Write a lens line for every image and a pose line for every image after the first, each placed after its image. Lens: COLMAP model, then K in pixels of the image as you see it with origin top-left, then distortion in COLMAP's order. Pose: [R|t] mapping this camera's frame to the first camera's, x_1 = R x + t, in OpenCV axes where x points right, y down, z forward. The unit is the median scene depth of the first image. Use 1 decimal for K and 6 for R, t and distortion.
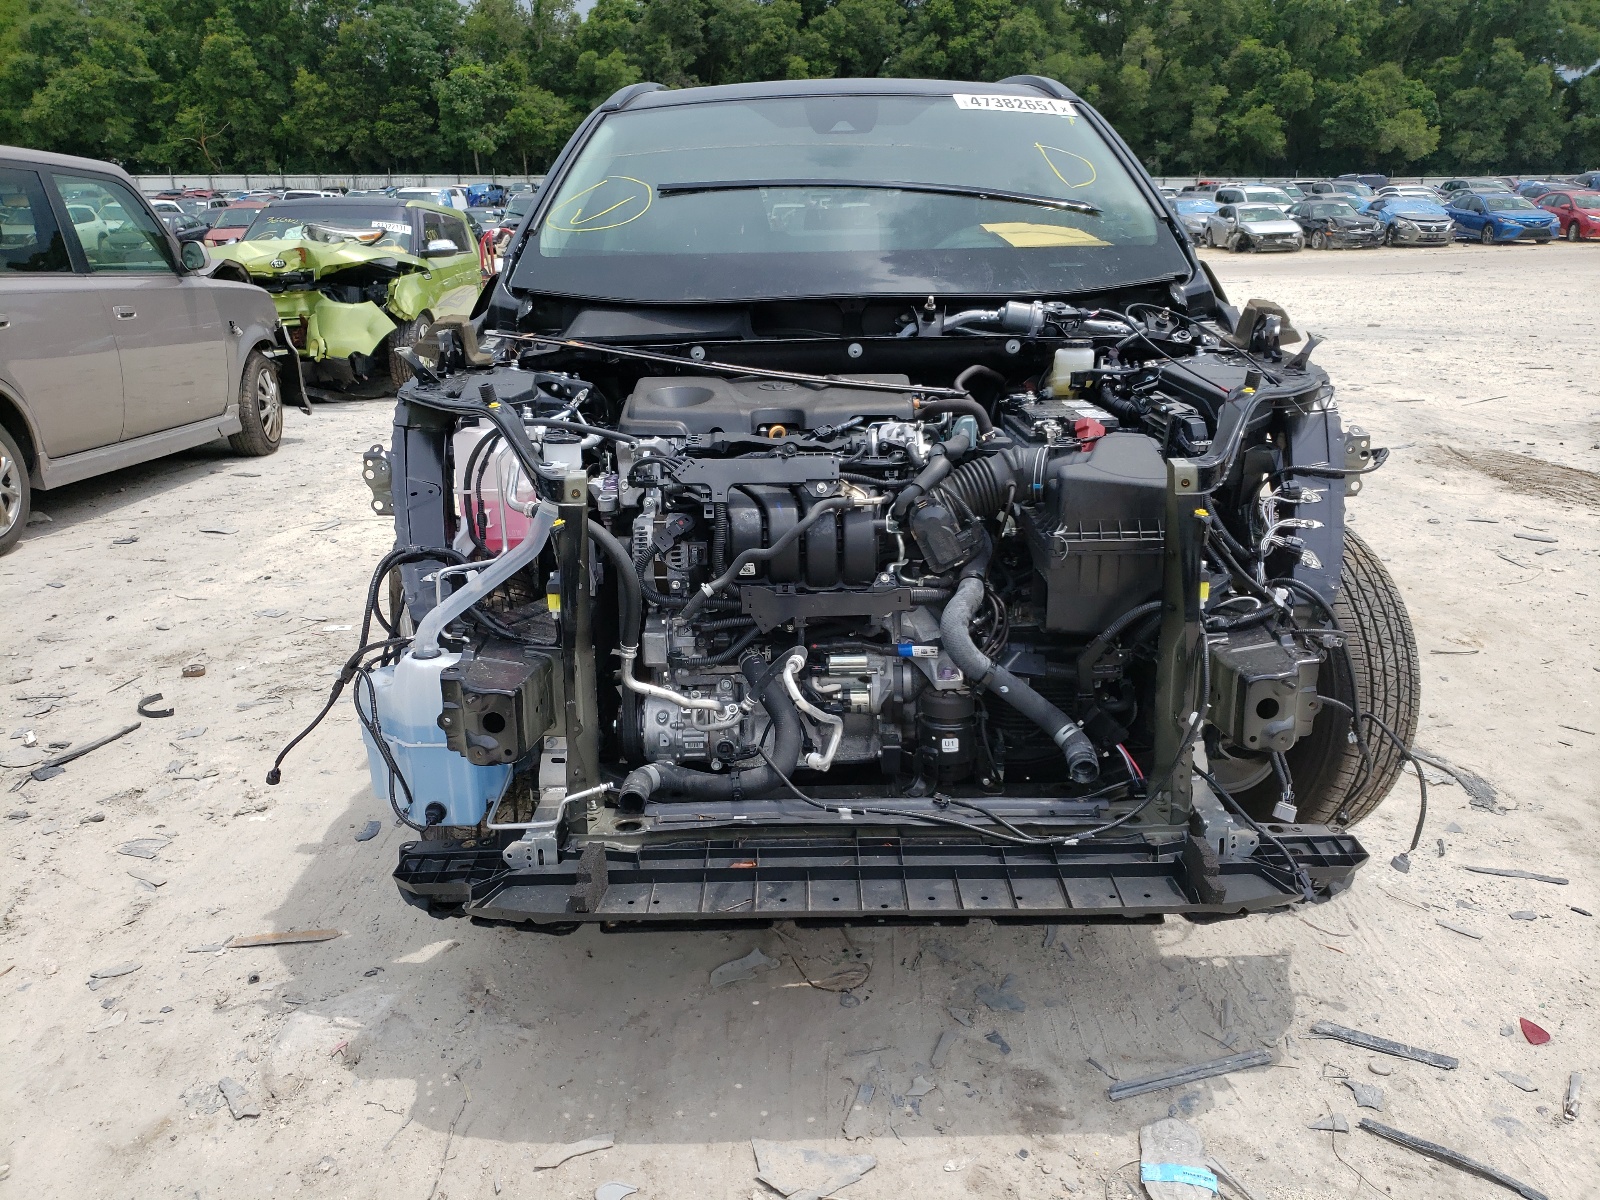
lens RADIAL K [[1227.0, 0, 811.0], [0, 1227.0, 613.2], [0, 0, 1]] dist [0.035488, -0.035378]
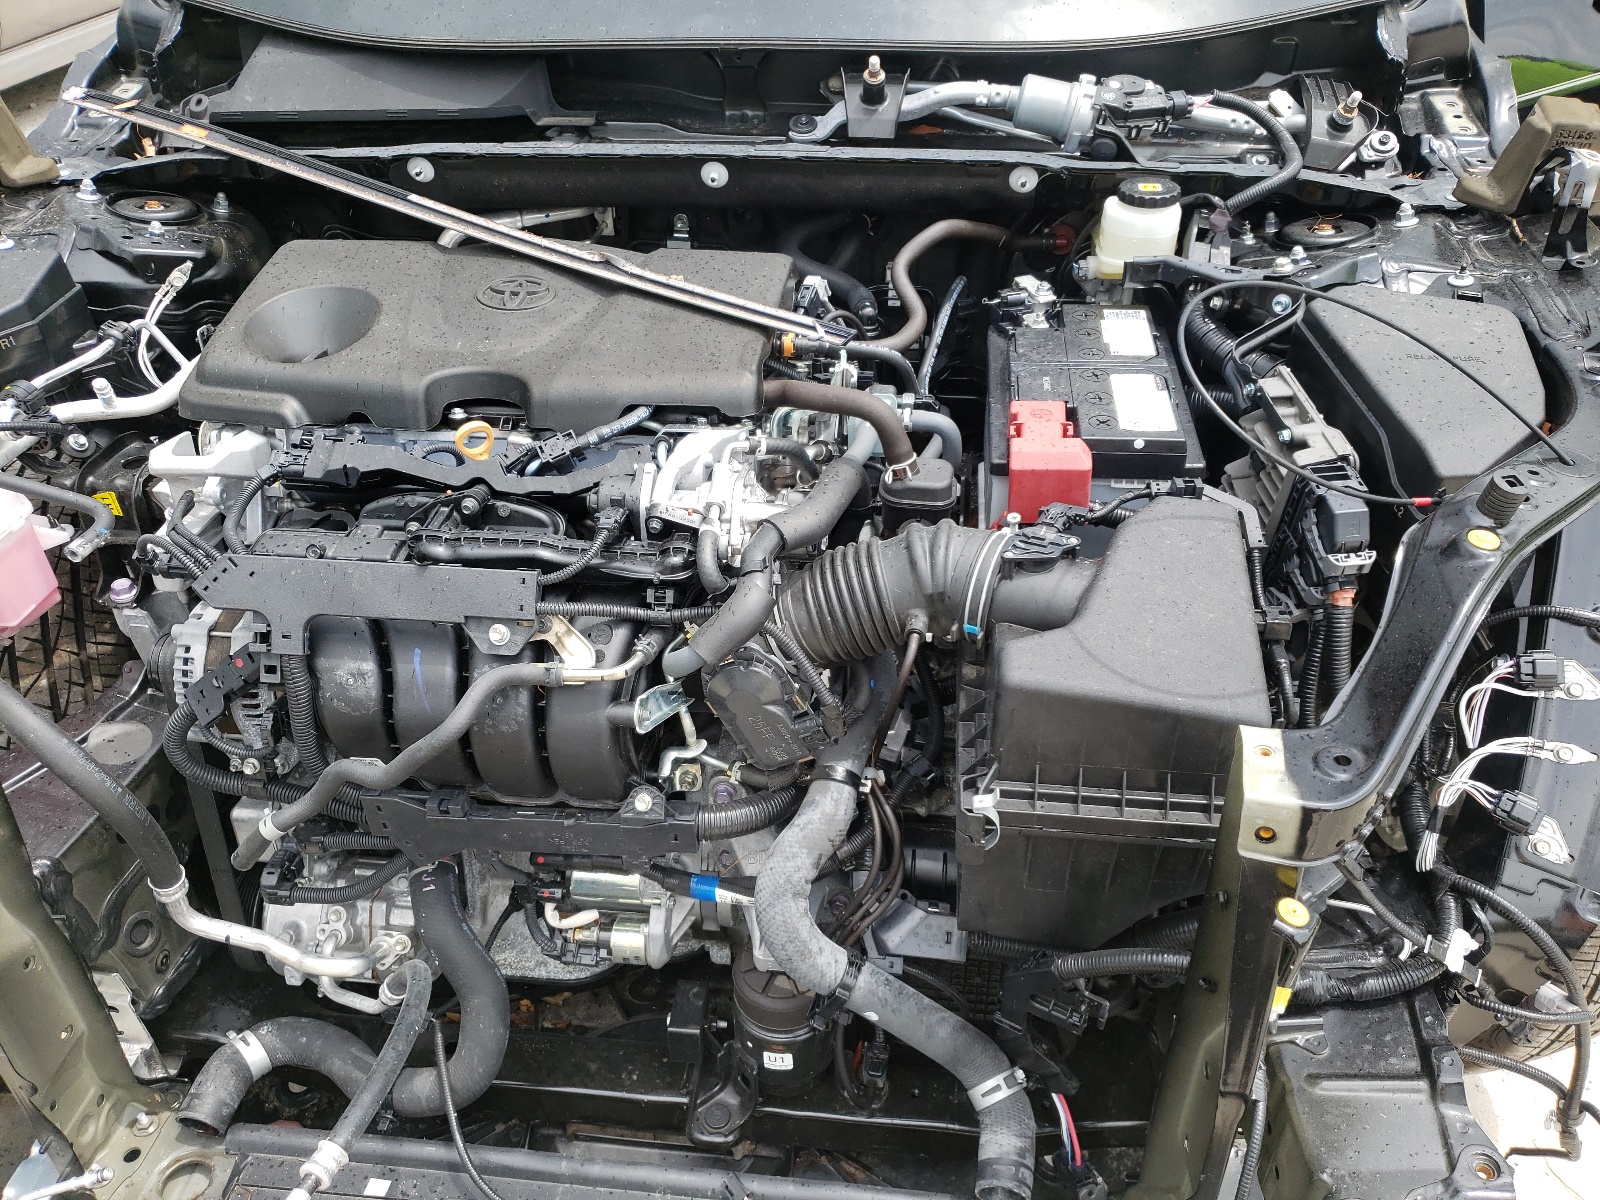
lens RADIAL K [[1227.0, 0, 815.2], [0, 1227.0, 605.4], [0, 0, 1]] dist [0.035488, -0.035378]
pose [[0.993265, 0.070613, -0.091864, 0.164504], [-0.034785, 0.937996, 0.344897, -0.267687], [0.110522, -0.339379, 0.934134, 0.548951]]
